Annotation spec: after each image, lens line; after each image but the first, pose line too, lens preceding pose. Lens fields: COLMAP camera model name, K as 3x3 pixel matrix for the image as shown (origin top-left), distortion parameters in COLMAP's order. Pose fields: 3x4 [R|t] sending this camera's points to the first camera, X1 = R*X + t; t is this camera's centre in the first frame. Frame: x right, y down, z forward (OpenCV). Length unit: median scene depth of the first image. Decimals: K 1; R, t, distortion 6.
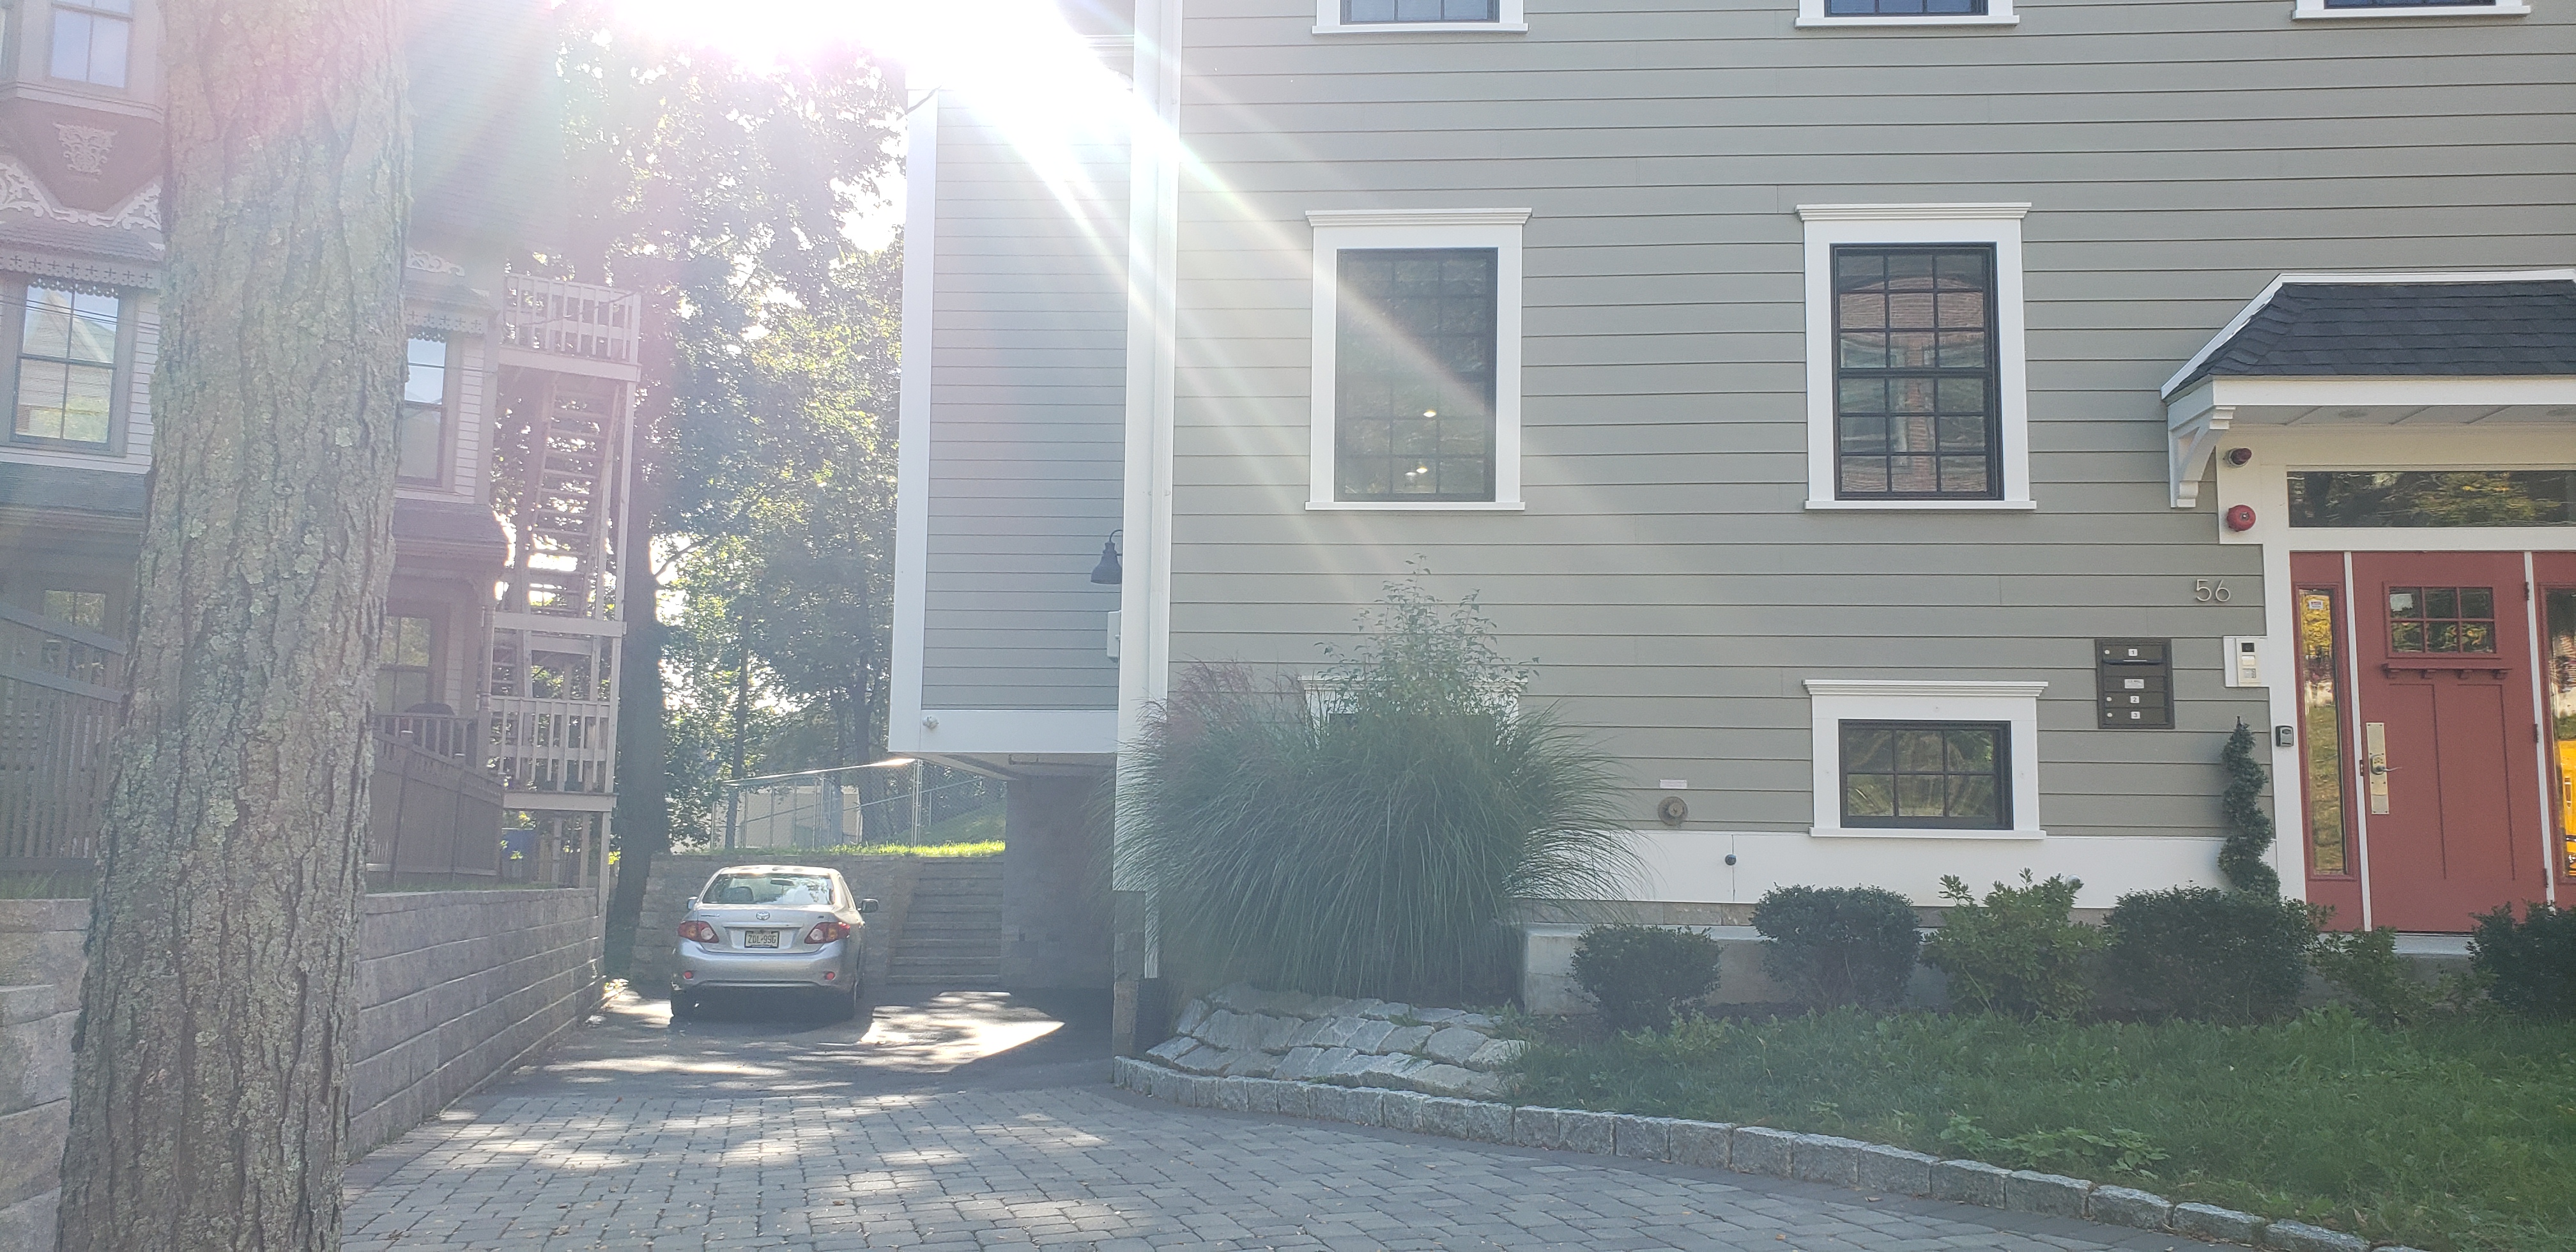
lens RADIAL K [[1995.5, 0, 1288.0], [0, 1995.5, 626.0], [0, 0, 1]] dist [0.064625, -0.004524]
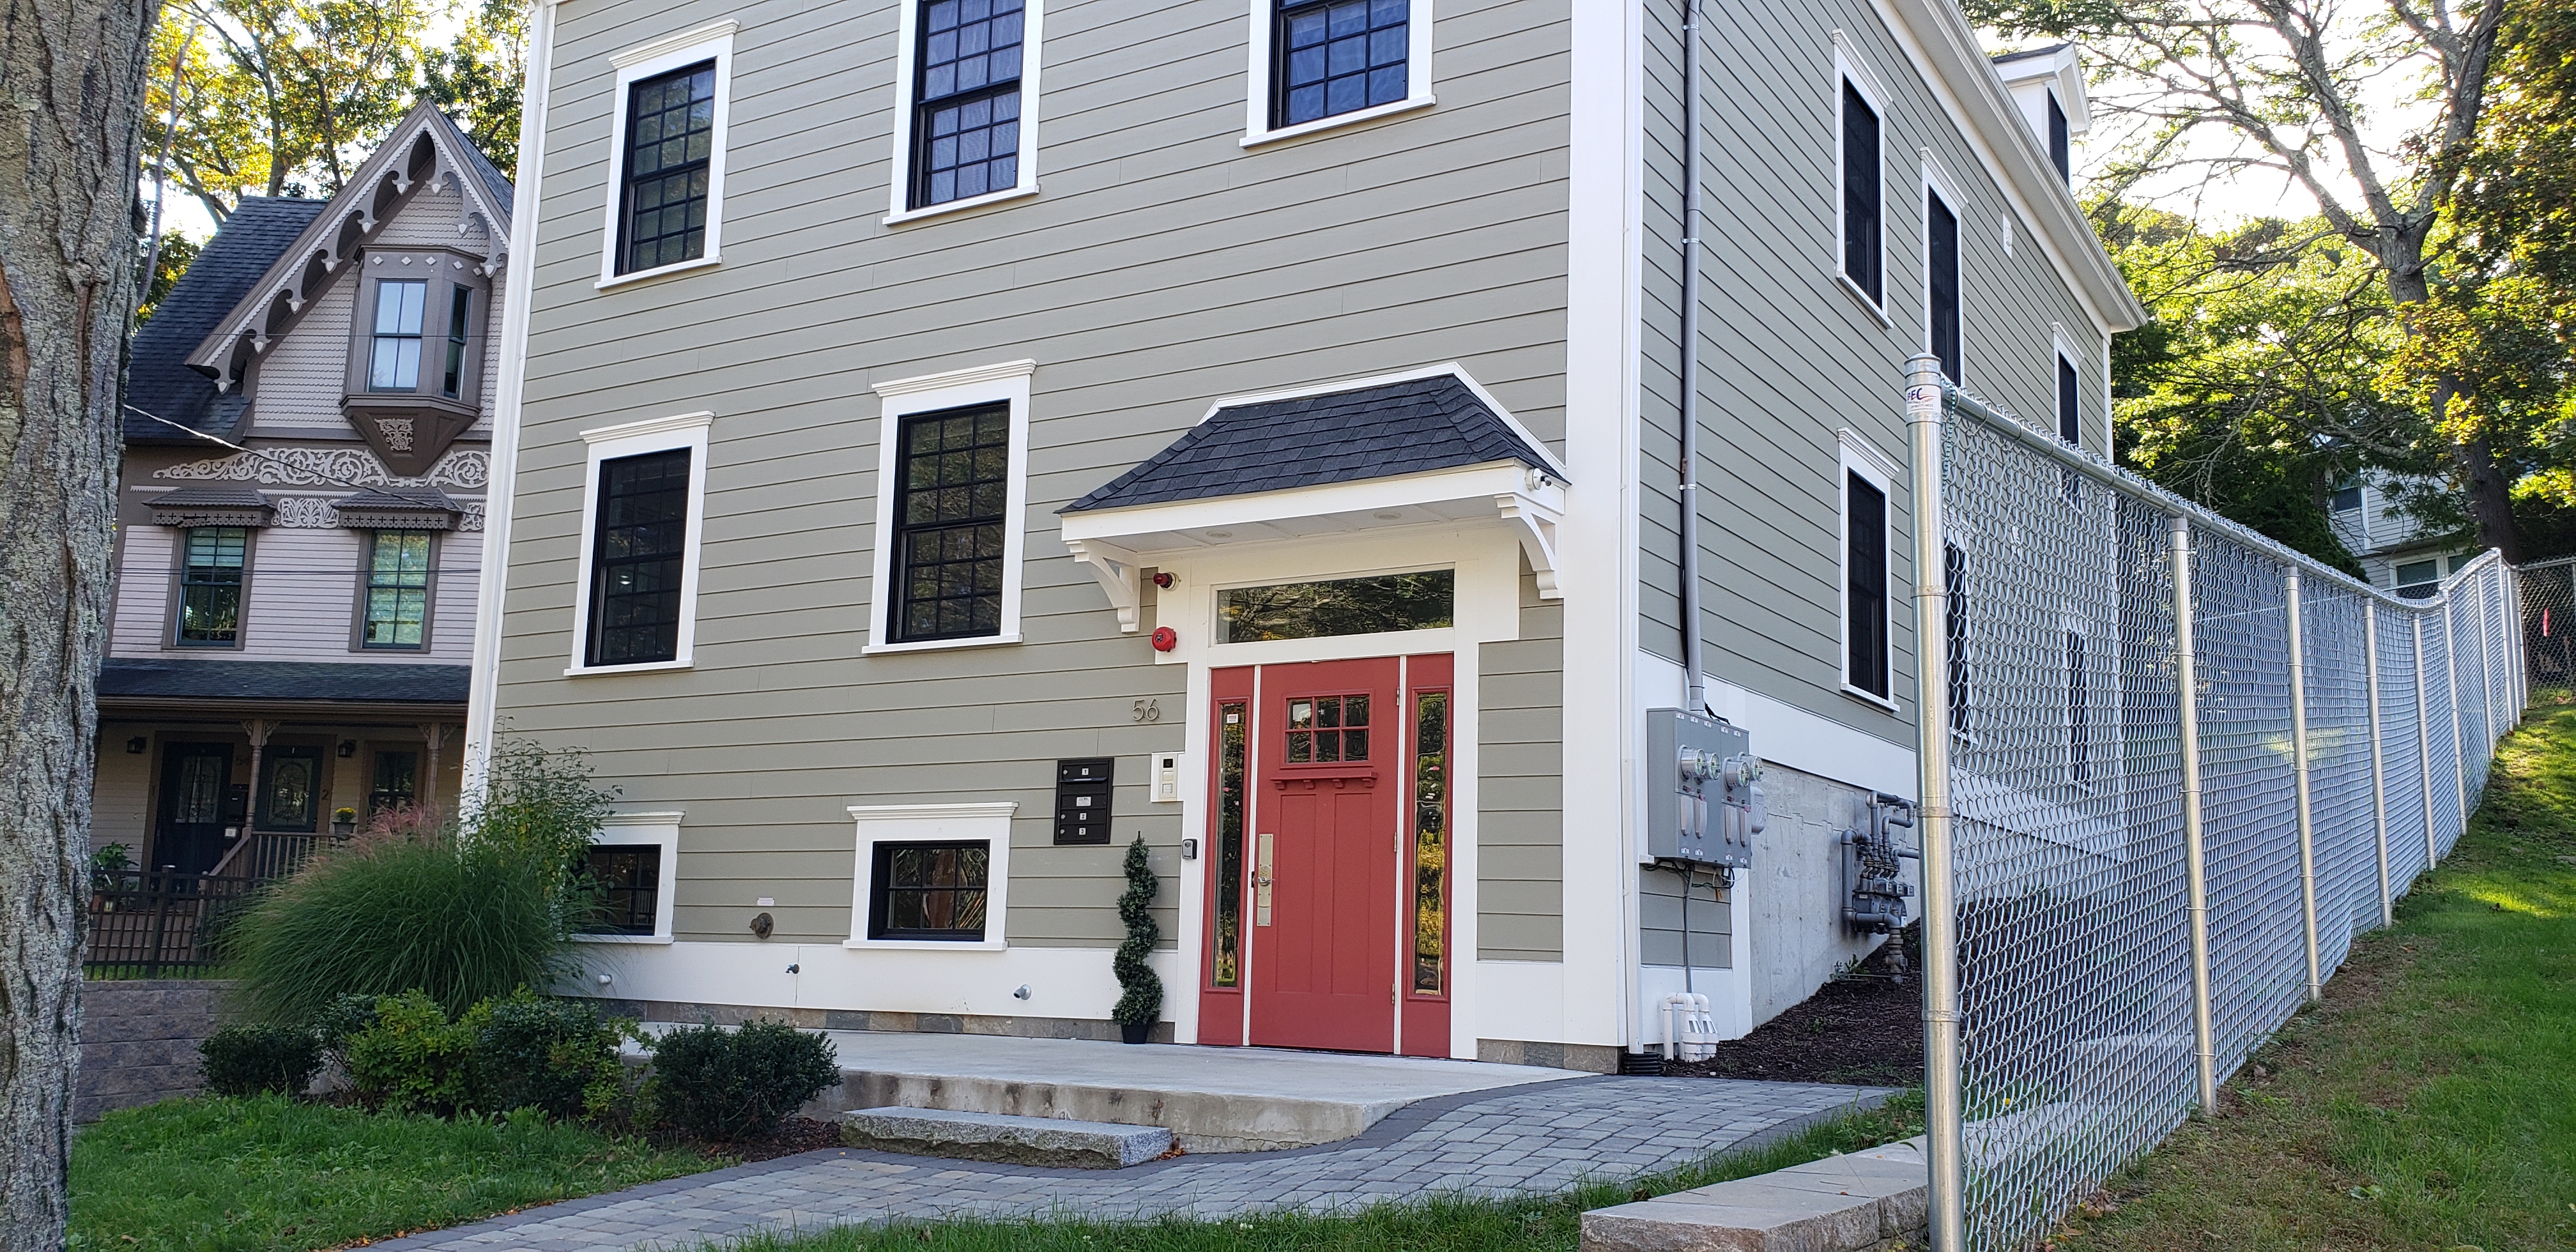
lens RADIAL K [[1995.5, 0, 1288.0], [0, 1995.5, 626.0], [0, 0, 1]] dist [0.064625, -0.004524]
pose [[0.884912, -0.068780, -0.460651, 1.000392], [0.050585, 0.997378, -0.051745, -0.003636], [0.463002, 0.022488, 0.886072, 0.118982]]
